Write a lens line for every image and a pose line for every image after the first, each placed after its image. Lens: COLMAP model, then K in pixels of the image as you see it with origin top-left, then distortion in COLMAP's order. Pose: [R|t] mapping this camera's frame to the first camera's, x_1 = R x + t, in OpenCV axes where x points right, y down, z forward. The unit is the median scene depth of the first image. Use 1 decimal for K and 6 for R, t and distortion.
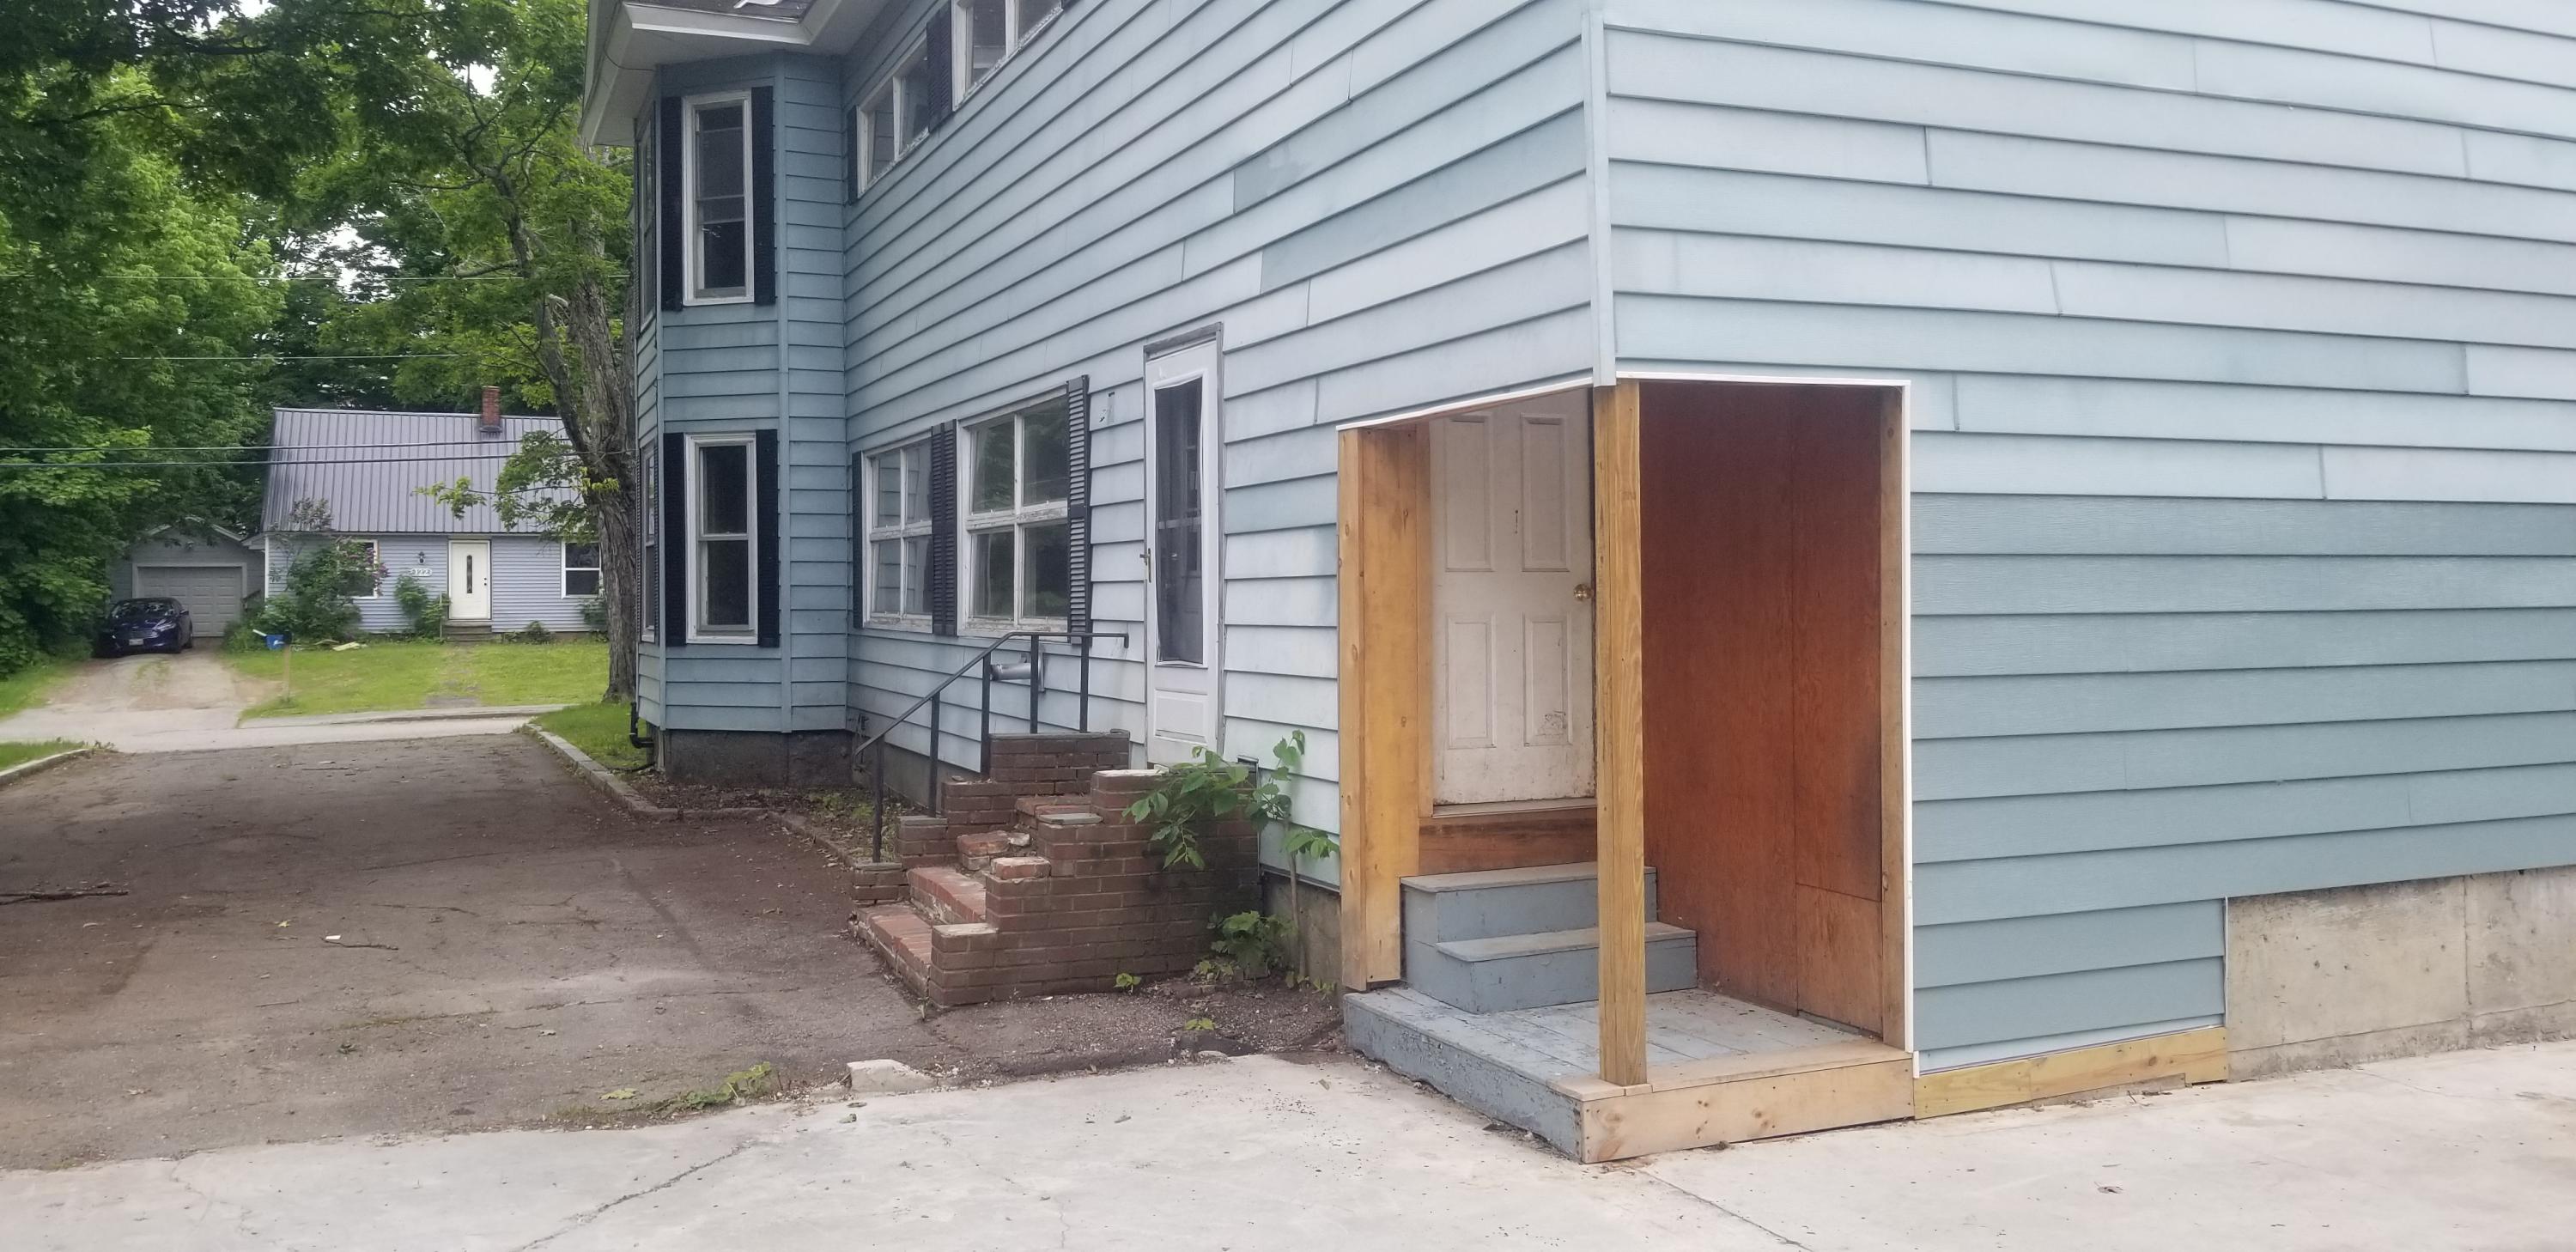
lens RADIAL K [[2026.9, 0, 1332.9], [0, 2026.9, 616.9], [0, 0, 1]] dist [0.007317, 0.003951]
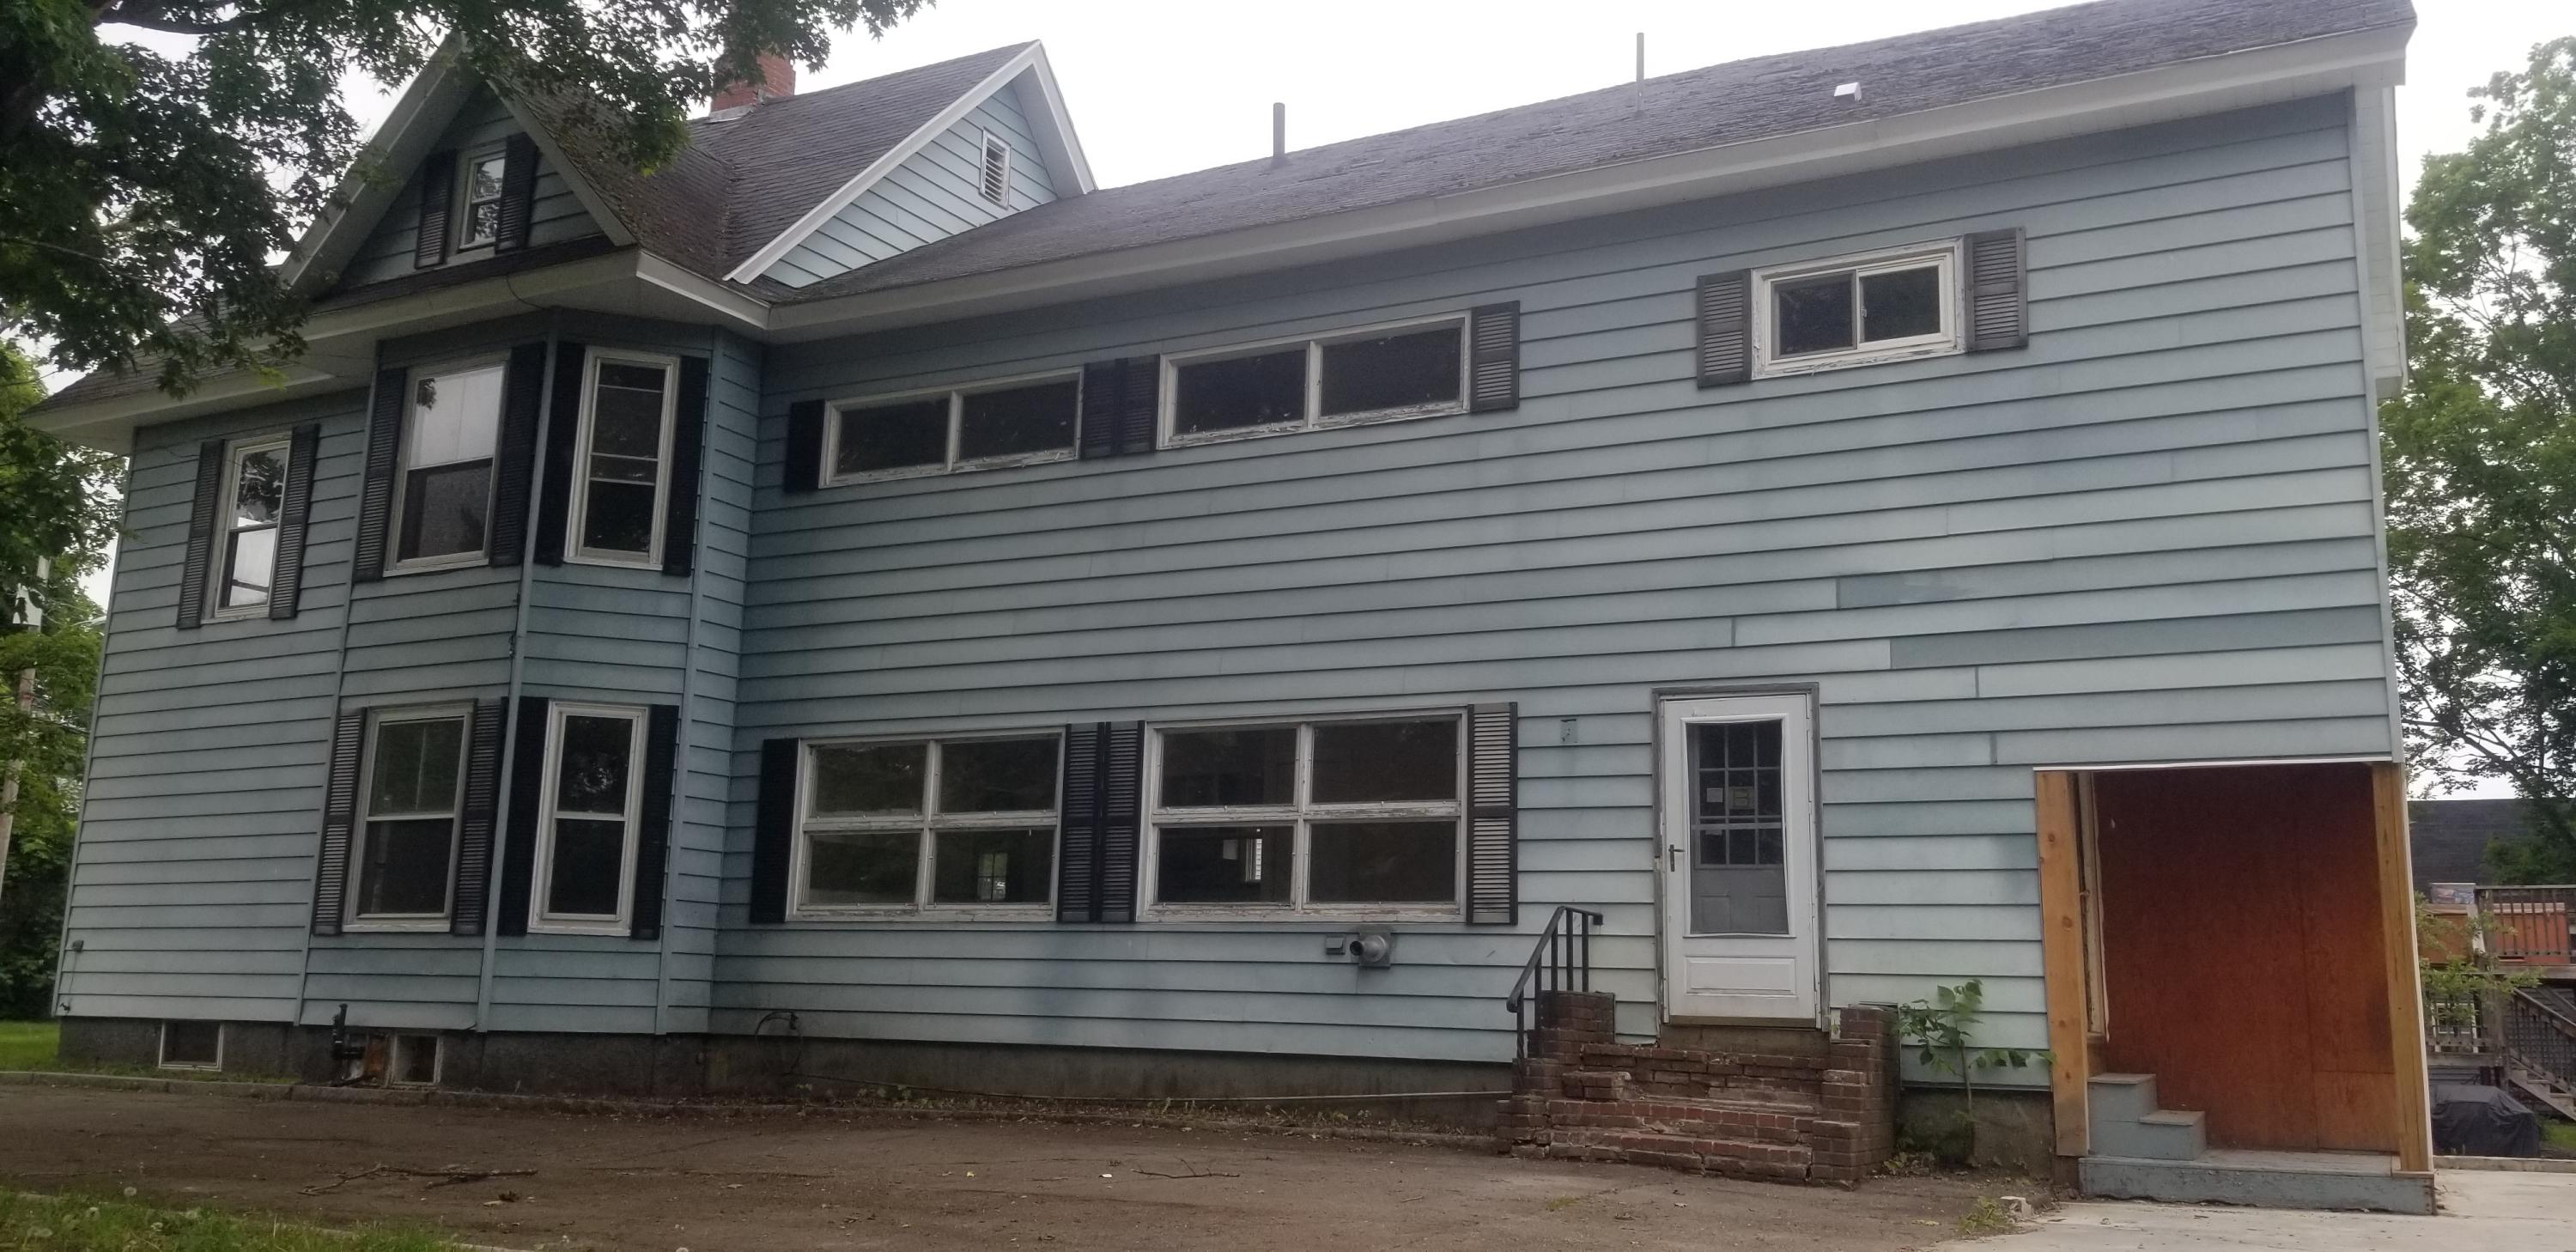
lens RADIAL K [[2050.8, 0, 1288.0], [0, 2050.8, 626.0], [0, 0, 1]] dist [0.102646, -0.244712]
pose [[0.779255, 0.135532, 0.611876, -0.646786], [-0.019759, 0.981163, -0.192166, 0.050214], [-0.626395, 0.137657, 0.767255, 0.079084]]
